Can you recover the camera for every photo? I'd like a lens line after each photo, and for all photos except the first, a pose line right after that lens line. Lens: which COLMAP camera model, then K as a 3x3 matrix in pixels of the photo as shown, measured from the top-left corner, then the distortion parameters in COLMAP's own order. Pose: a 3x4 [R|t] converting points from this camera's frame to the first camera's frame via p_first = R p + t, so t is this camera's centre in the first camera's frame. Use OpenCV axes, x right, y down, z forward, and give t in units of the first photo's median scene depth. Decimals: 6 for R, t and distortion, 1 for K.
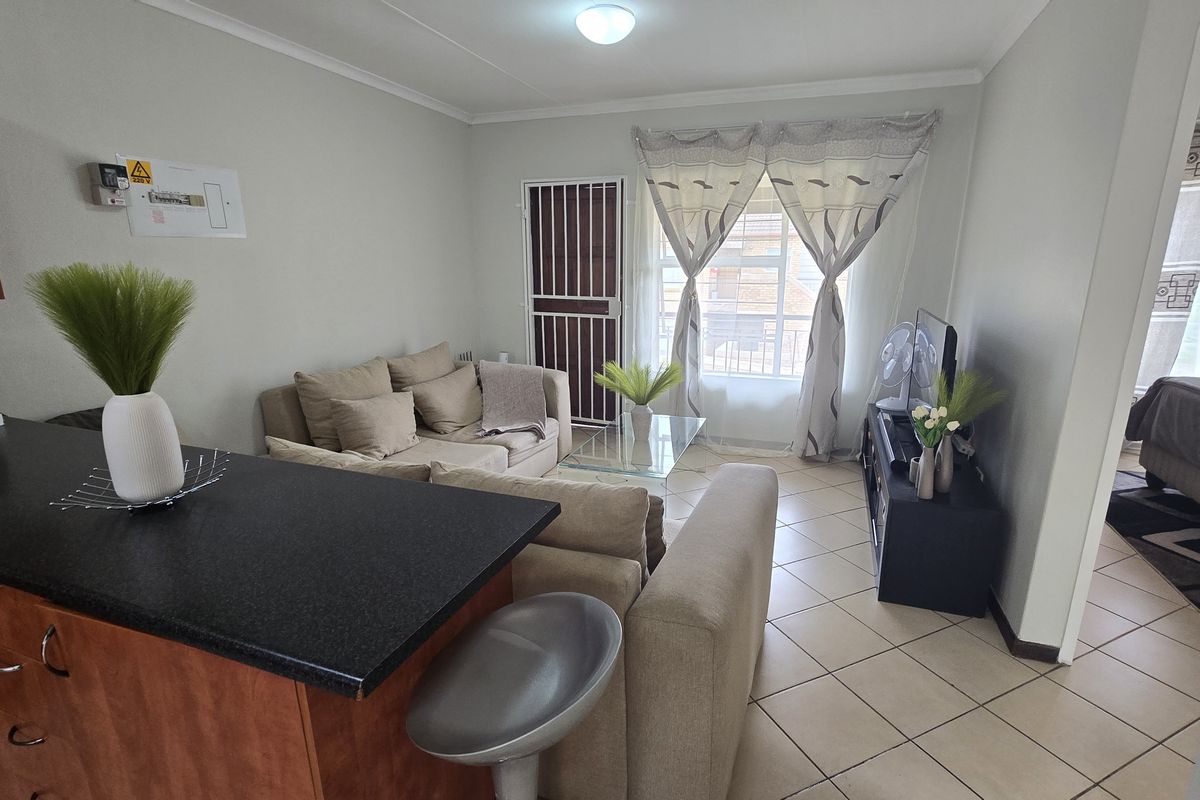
lens RADIAL K [[576.1, 0, 618.9], [0, 576.1, 404.0], [0, 0, 1]] dist [0.000385, -0.000023]
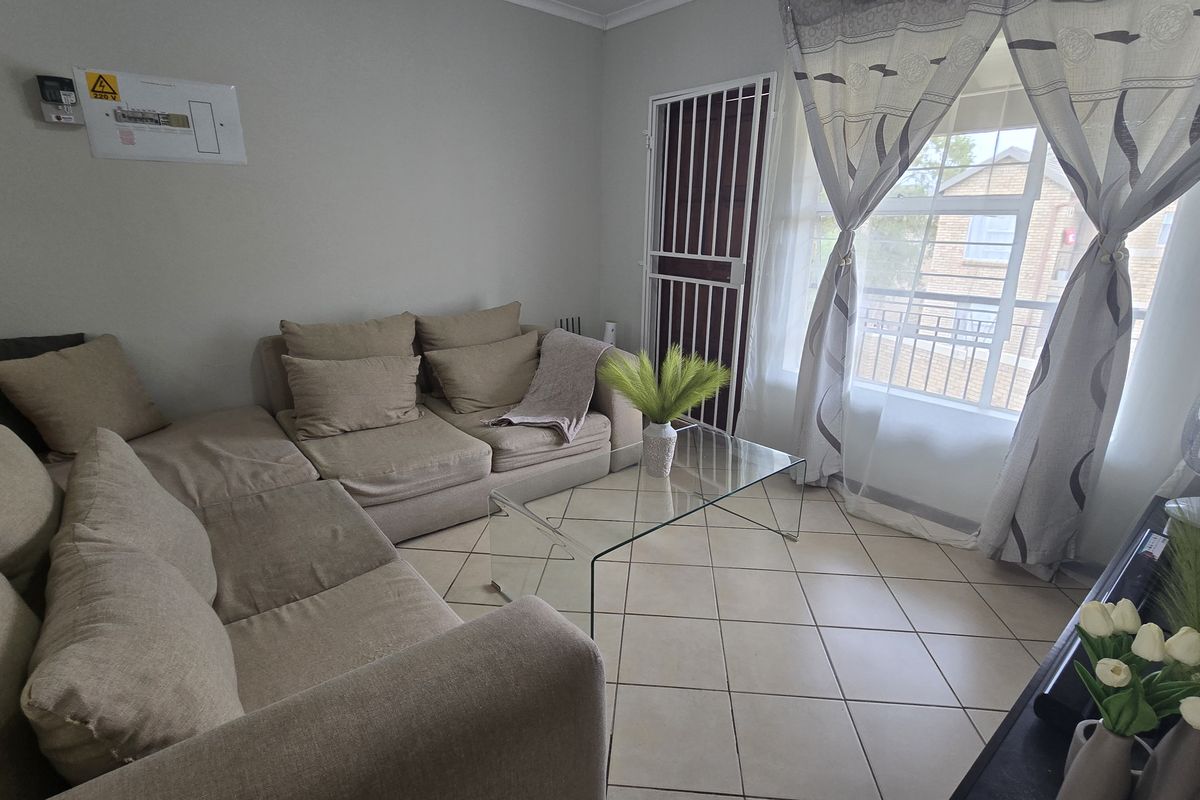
lens RADIAL K [[585.8, 0, 613.1], [0, 585.8, 404.4], [0, 0, 1]] dist [-0.000112, -0.001153]
pose [[0.870290, 0.159893, -0.465865, 0.243929], [-0.135937, 0.987079, 0.084836, -0.054955], [0.473410, -0.010503, 0.880779, 0.336846]]
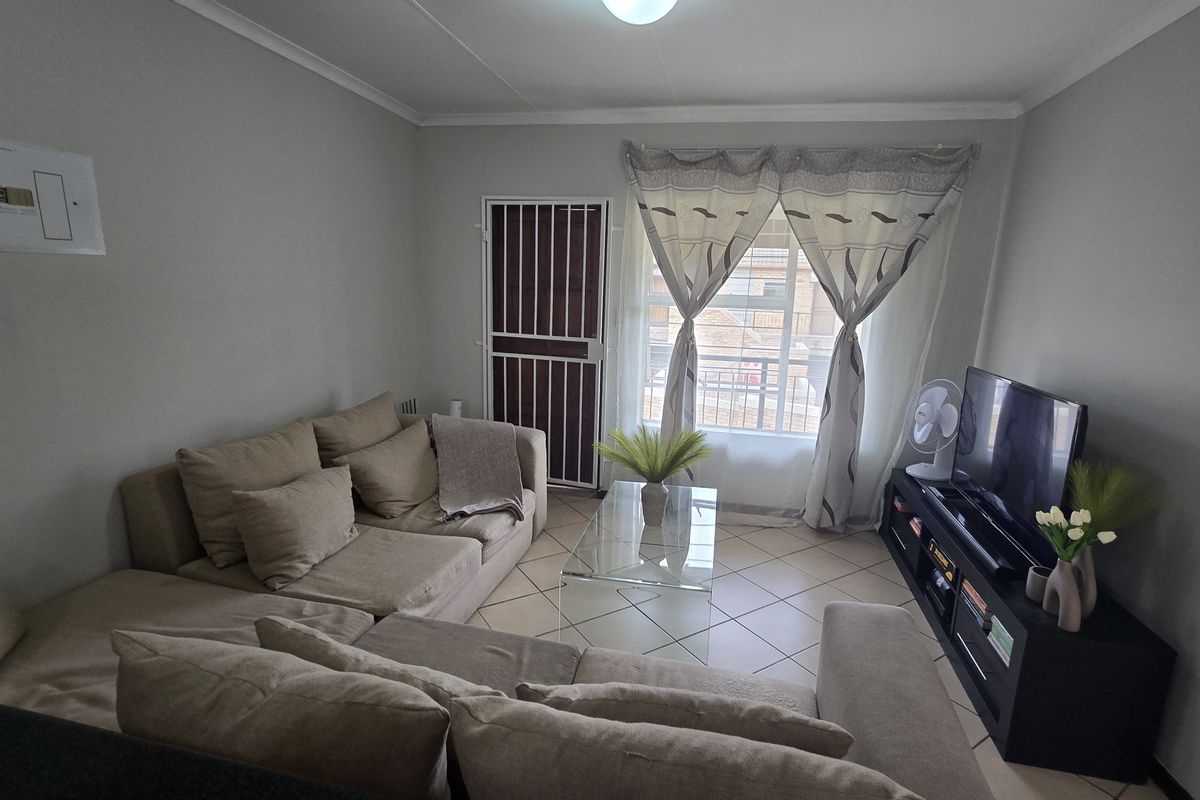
lens RADIAL K [[576.1, 0, 618.9], [0, 576.1, 404.0], [0, 0, 1]] dist [0.000385, -0.000023]
pose [[0.990335, 0.006104, 0.138560, -0.100303], [-0.000614, 0.999214, -0.039636, -0.062068], [-0.138694, 0.039168, 0.989561, 0.180064]]
